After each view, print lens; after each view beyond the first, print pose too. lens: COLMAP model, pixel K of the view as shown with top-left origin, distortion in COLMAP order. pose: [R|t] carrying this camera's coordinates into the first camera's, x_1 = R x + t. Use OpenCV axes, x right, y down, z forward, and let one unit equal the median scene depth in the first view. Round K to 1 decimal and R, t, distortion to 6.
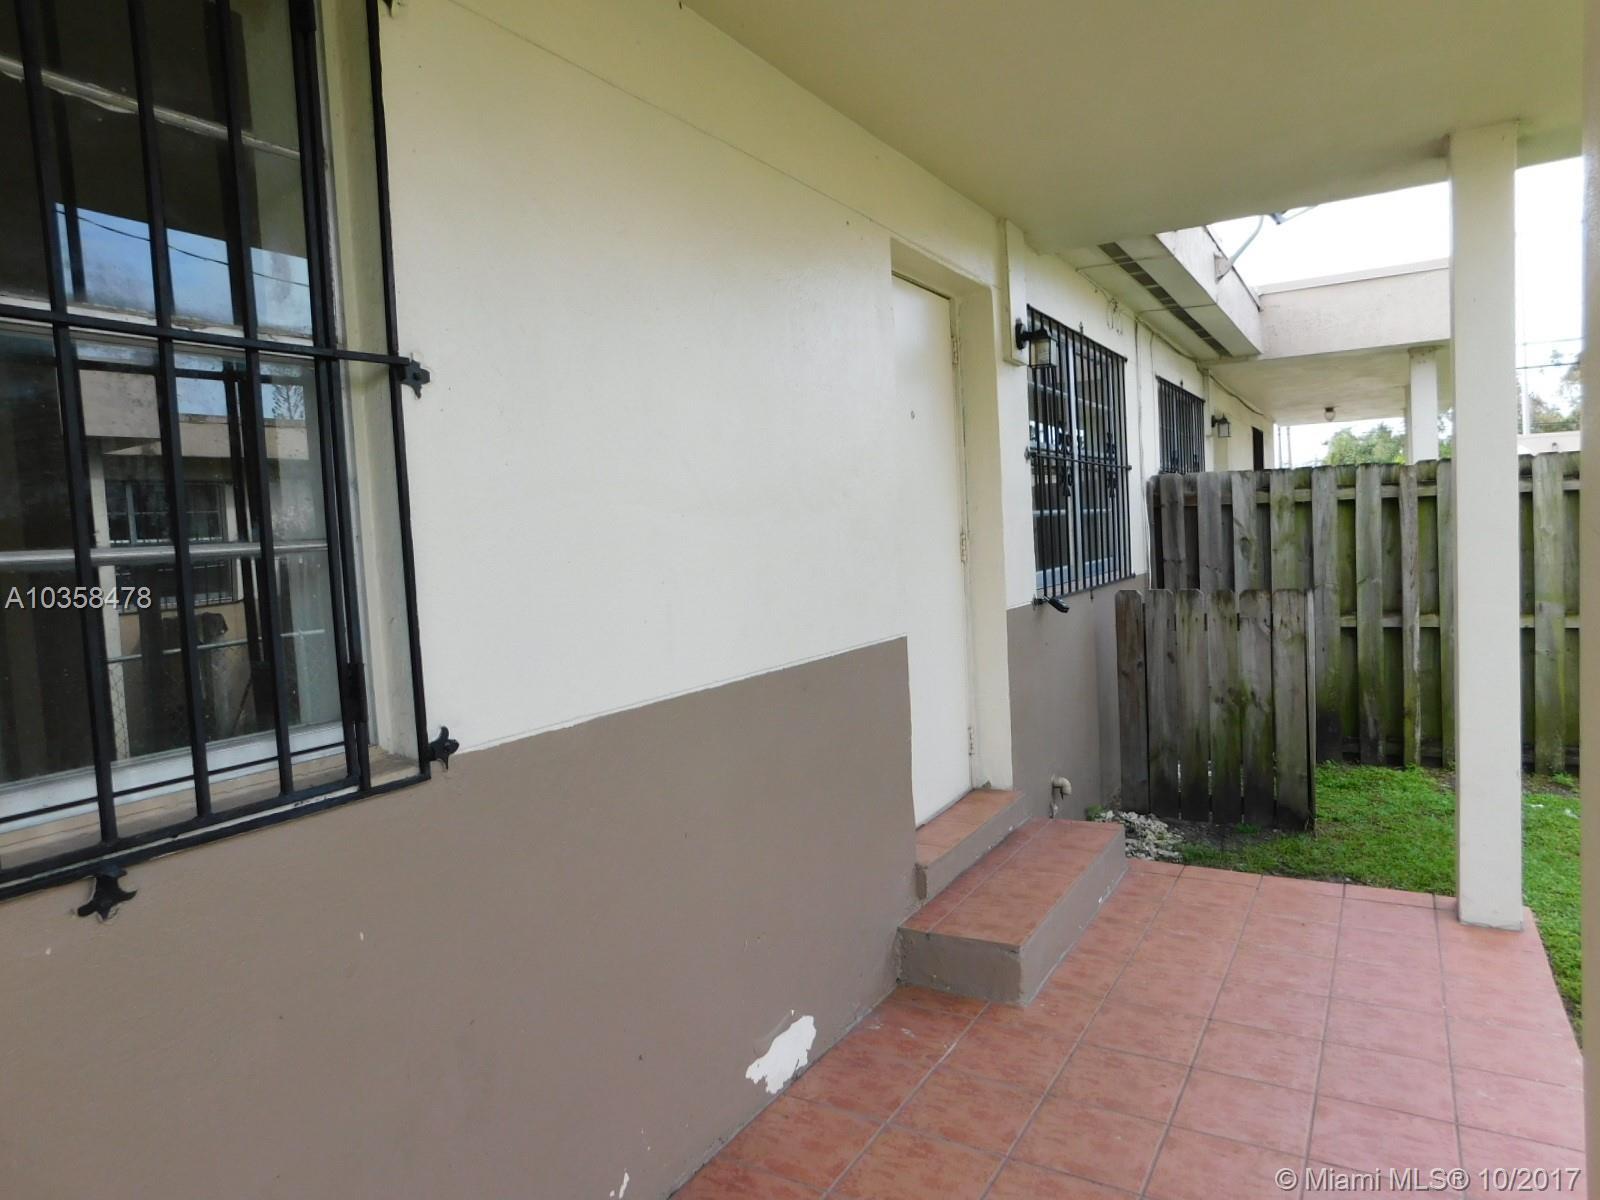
lens RADIAL K [[1055.9, 0, 803.0], [0, 1055.9, 591.3], [0, 0, 1]] dist [-0.012711, 0.007070]
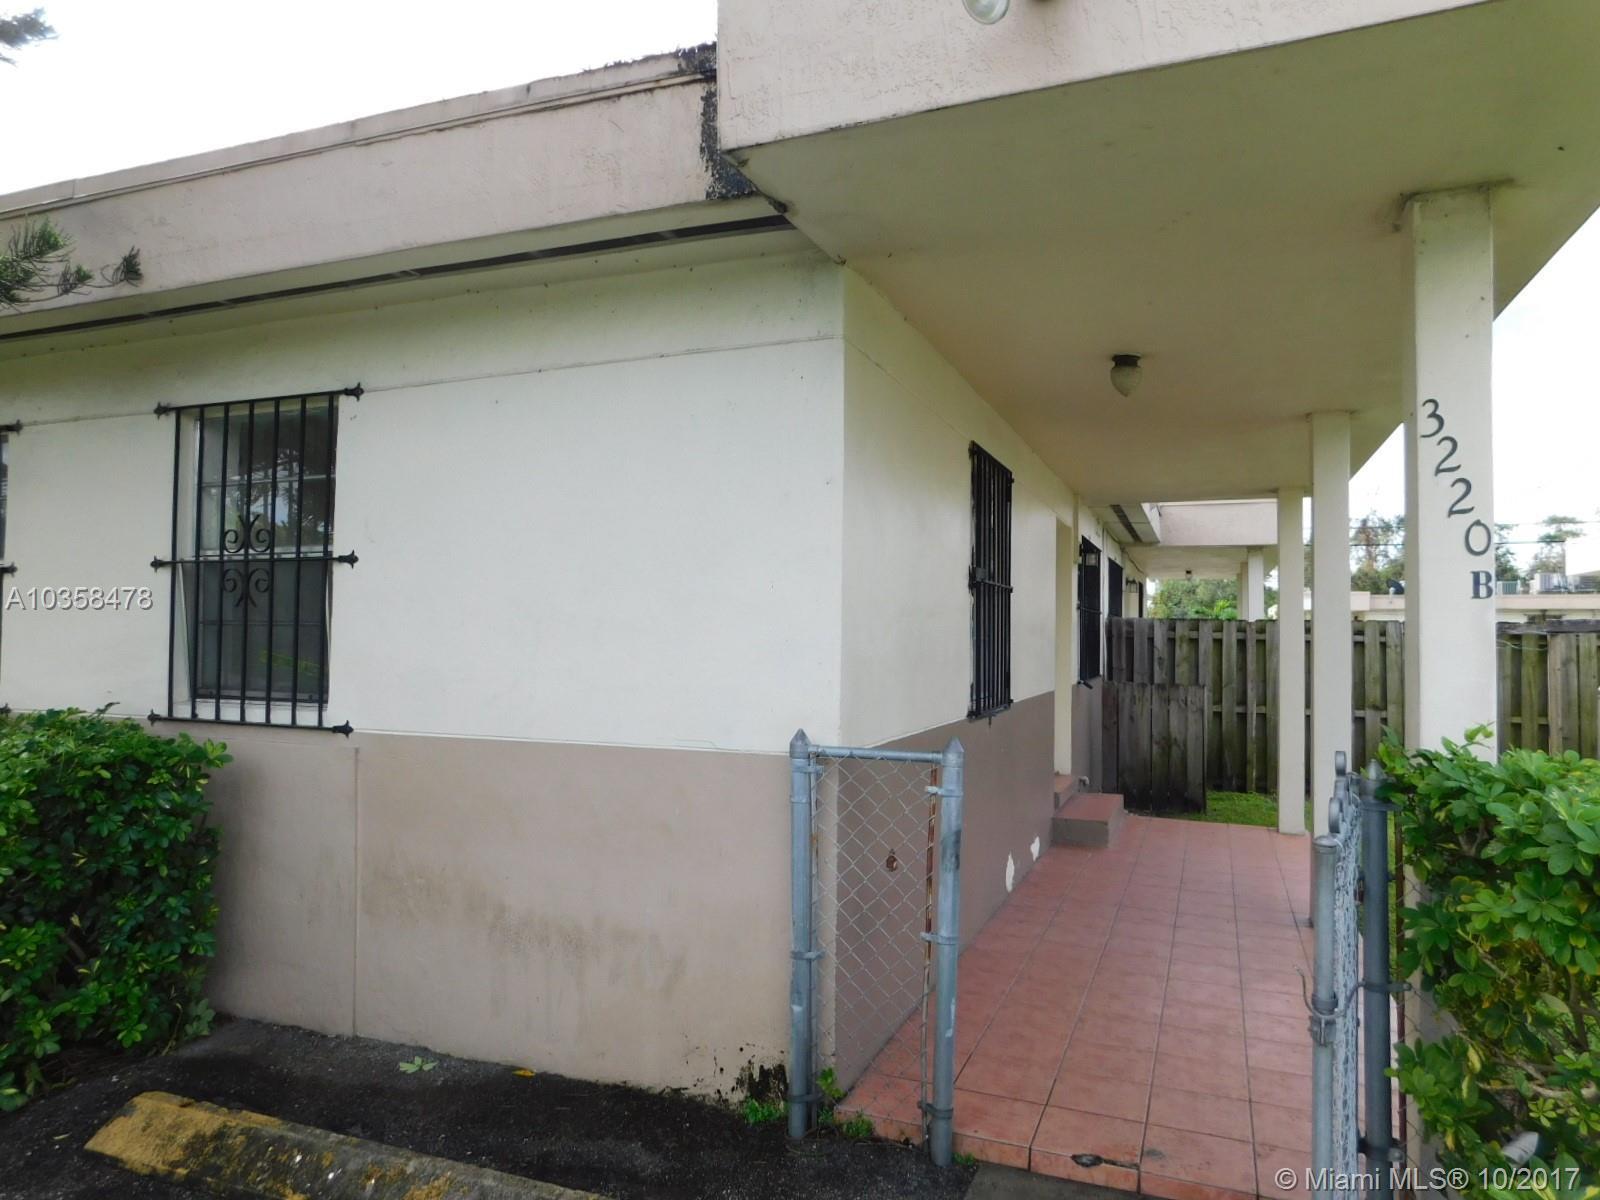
lens RADIAL K [[1055.9, 0, 796.6], [0, 1055.9, 607.7], [0, 0, 1]] dist [-0.012711, 0.007070]
pose [[0.988525, 0.063663, 0.136986, -0.431239], [-0.051915, 0.994794, -0.087691, 0.053126], [-0.141855, 0.079574, 0.986684, -0.652978]]
